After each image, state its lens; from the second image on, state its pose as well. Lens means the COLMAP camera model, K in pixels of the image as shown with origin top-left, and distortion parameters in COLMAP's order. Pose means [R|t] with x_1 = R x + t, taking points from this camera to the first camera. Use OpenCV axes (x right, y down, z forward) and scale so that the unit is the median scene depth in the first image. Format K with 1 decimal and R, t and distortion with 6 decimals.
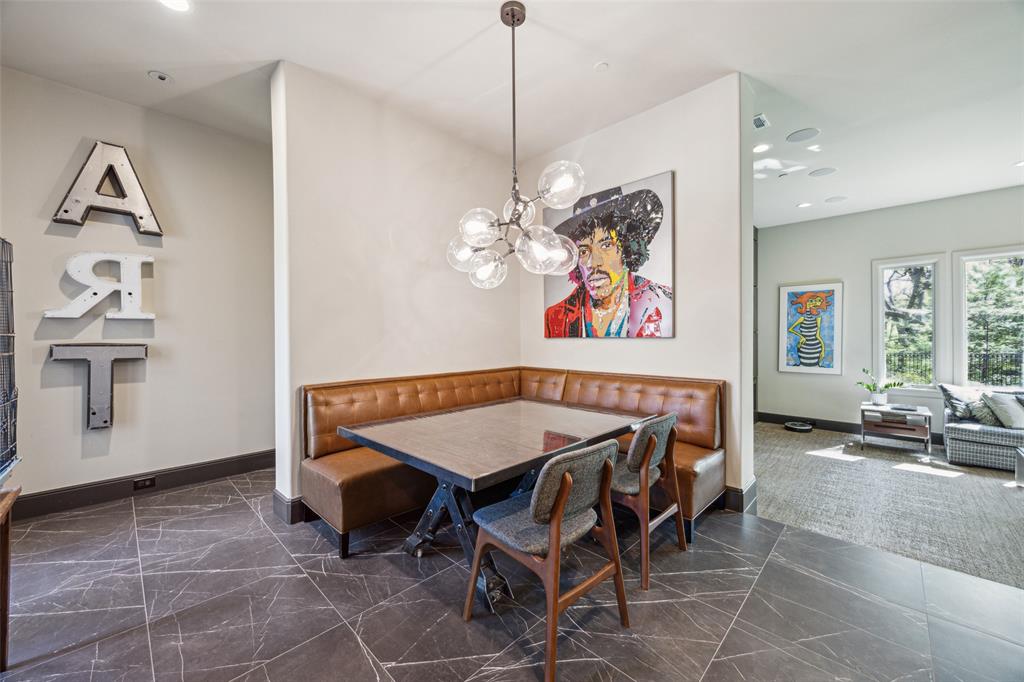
lens RADIAL K [[391.4, 0, 516.5], [0, 391.4, 347.9], [0, 0, 1]] dist [-0.004136, 0.000290]
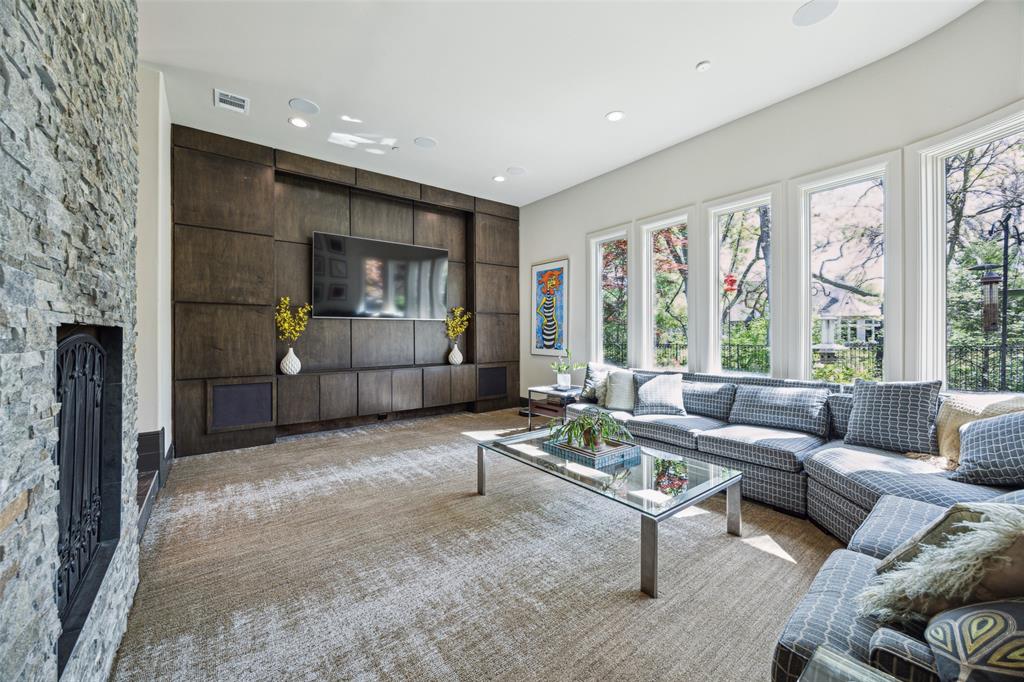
lens RADIAL K [[391.4, 0, 508.7], [0, 391.4, 344.6], [0, 0, 1]] dist [-0.004136, 0.000290]
pose [[0.988453, 0.005602, -0.151426, 0.823288], [-0.006451, 0.999966, -0.005114, 0.044256], [0.151392, 0.006032, 0.988455, 0.044797]]
